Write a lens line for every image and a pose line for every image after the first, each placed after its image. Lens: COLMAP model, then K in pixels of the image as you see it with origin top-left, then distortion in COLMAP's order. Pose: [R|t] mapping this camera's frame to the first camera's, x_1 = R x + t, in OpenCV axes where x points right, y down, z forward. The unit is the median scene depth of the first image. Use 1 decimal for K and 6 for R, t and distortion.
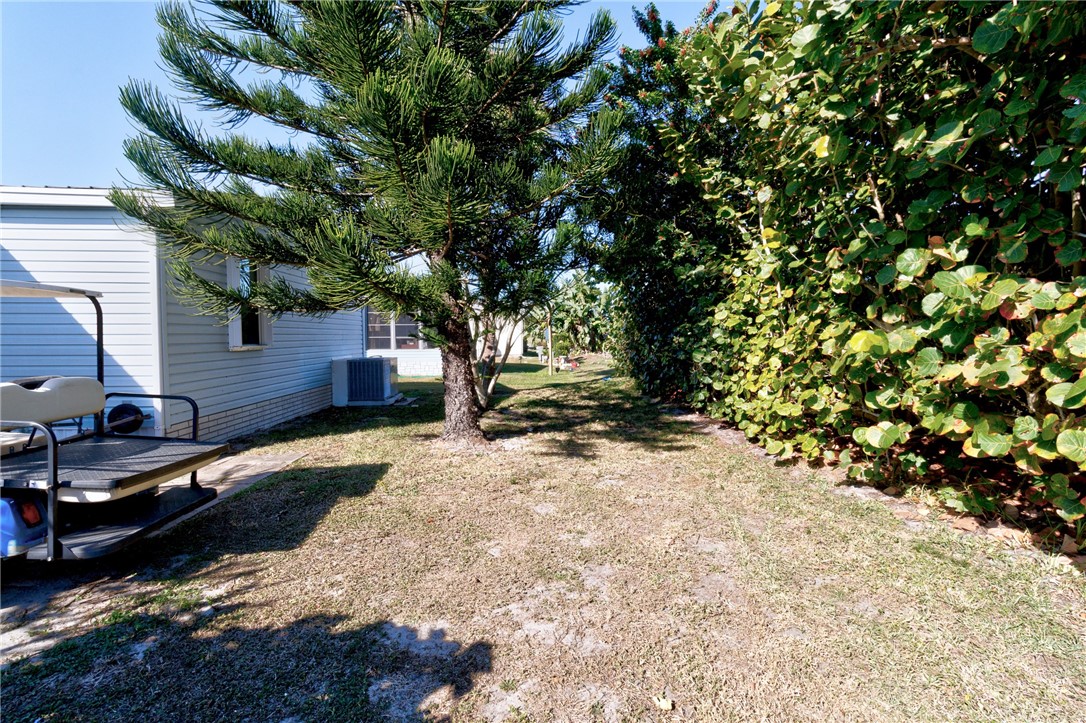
lens RADIAL K [[502.1, 0, 547.4], [0, 502.1, 356.2], [0, 0, 1]] dist [0.001519, 0.000411]
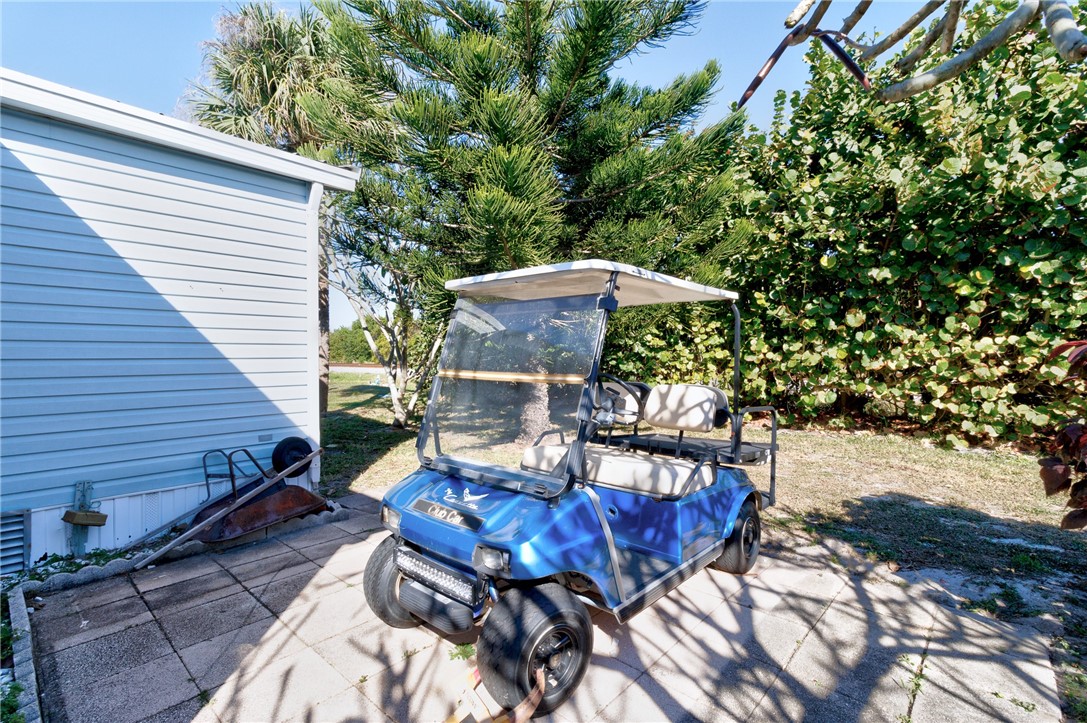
lens RADIAL K [[502.5, 0, 547.9], [0, 502.5, 356.2], [0, 0, 1]] dist [0.001519, 0.000411]
pose [[0.710997, 0.000465, 0.703195, -1.864116], [0.028333, 0.999169, -0.029309, 0.013658], [-0.702624, 0.040762, 0.710393, 0.338003]]
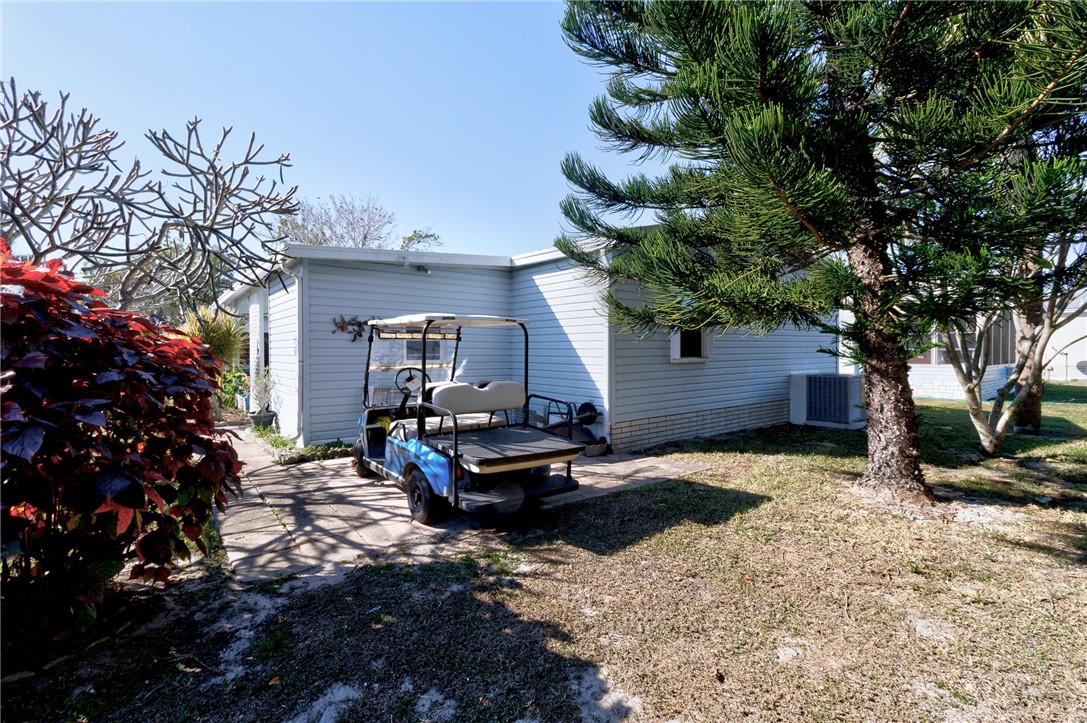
lens RADIAL K [[502.5, 0, 547.9], [0, 502.5, 356.2], [0, 0, 1]] dist [0.001519, 0.000411]
pose [[0.569305, 0.013335, -0.822018, 0.291492], [-0.030073, 0.999537, -0.004612, -0.026099], [0.821576, 0.027346, 0.569442, 0.292065]]
